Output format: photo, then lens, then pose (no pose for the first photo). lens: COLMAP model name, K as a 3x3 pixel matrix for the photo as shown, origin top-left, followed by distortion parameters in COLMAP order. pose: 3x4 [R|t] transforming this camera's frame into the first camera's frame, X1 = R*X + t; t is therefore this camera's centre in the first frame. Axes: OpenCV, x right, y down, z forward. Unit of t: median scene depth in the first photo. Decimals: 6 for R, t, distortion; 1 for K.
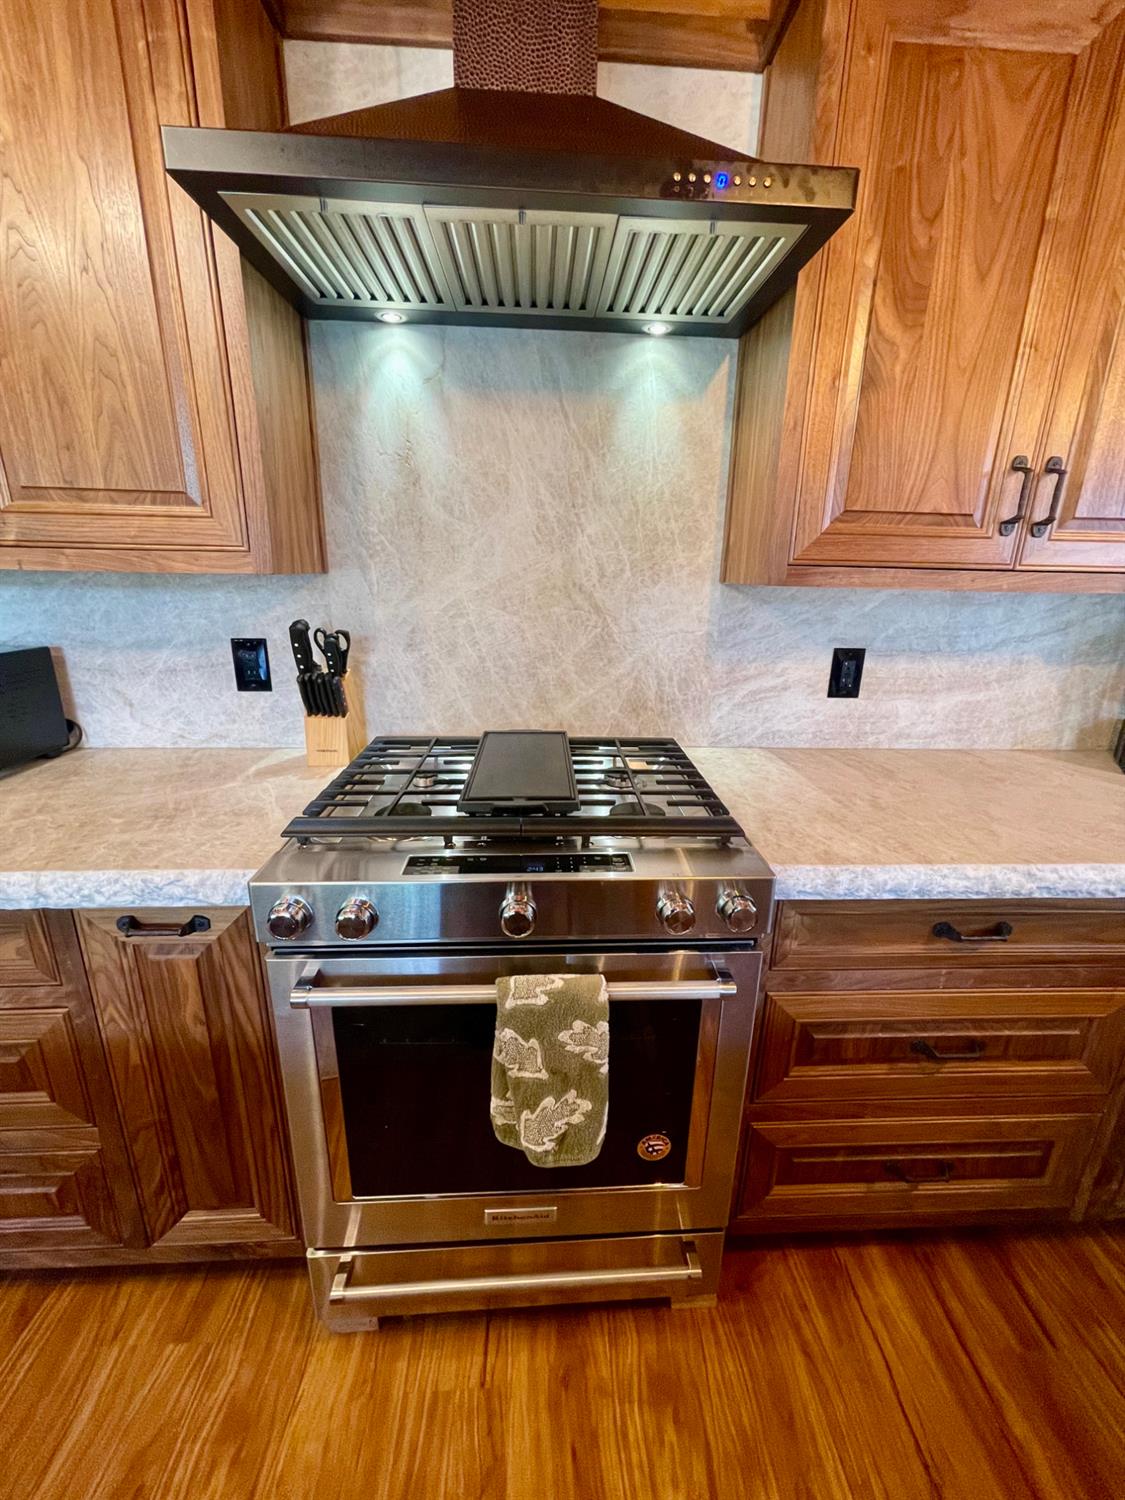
lens RADIAL K [[602.8, 0, 565.9], [0, 602.8, 746.1], [0, 0, 1]] dist [-0.000833, -0.000101]
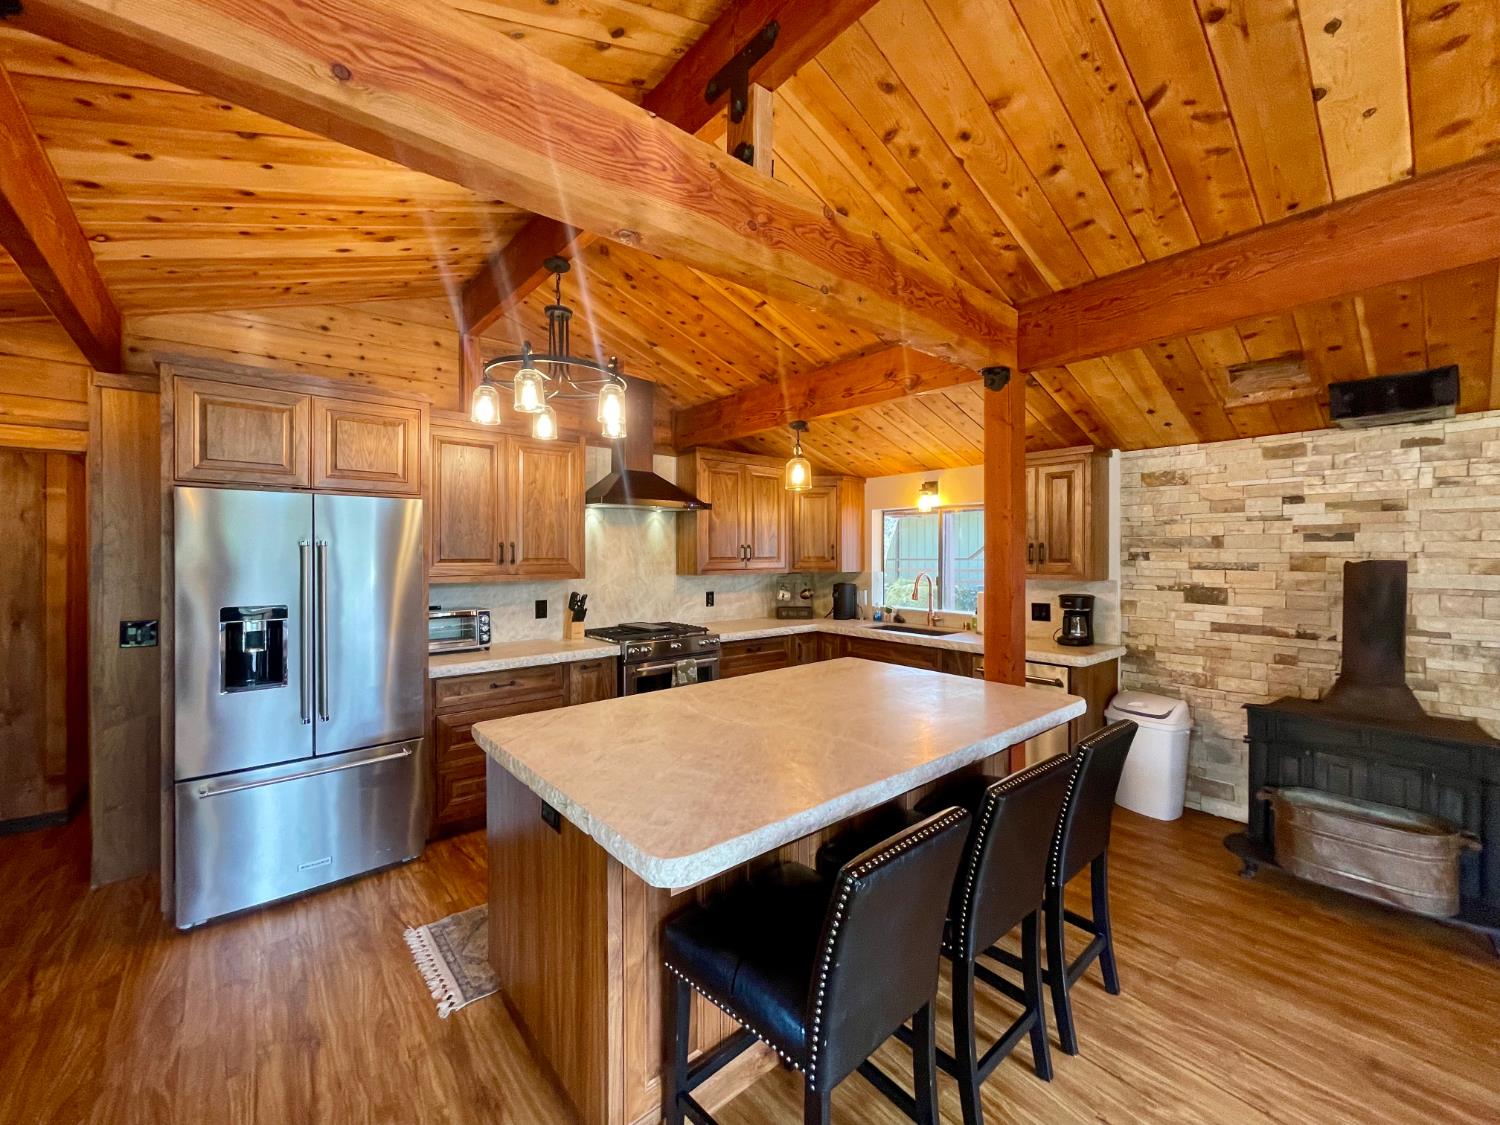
lens RADIAL K [[602.8, 0, 746.6], [0, 602.8, 553.1], [0, 0, 1]] dist [-0.000833, -0.000101]
pose [[0.796597, -0.021387, 0.604132, -1.796770], [0.185495, 0.959810, -0.210612, 0.487208], [-0.575347, 0.279836, 0.768549, -2.275031]]
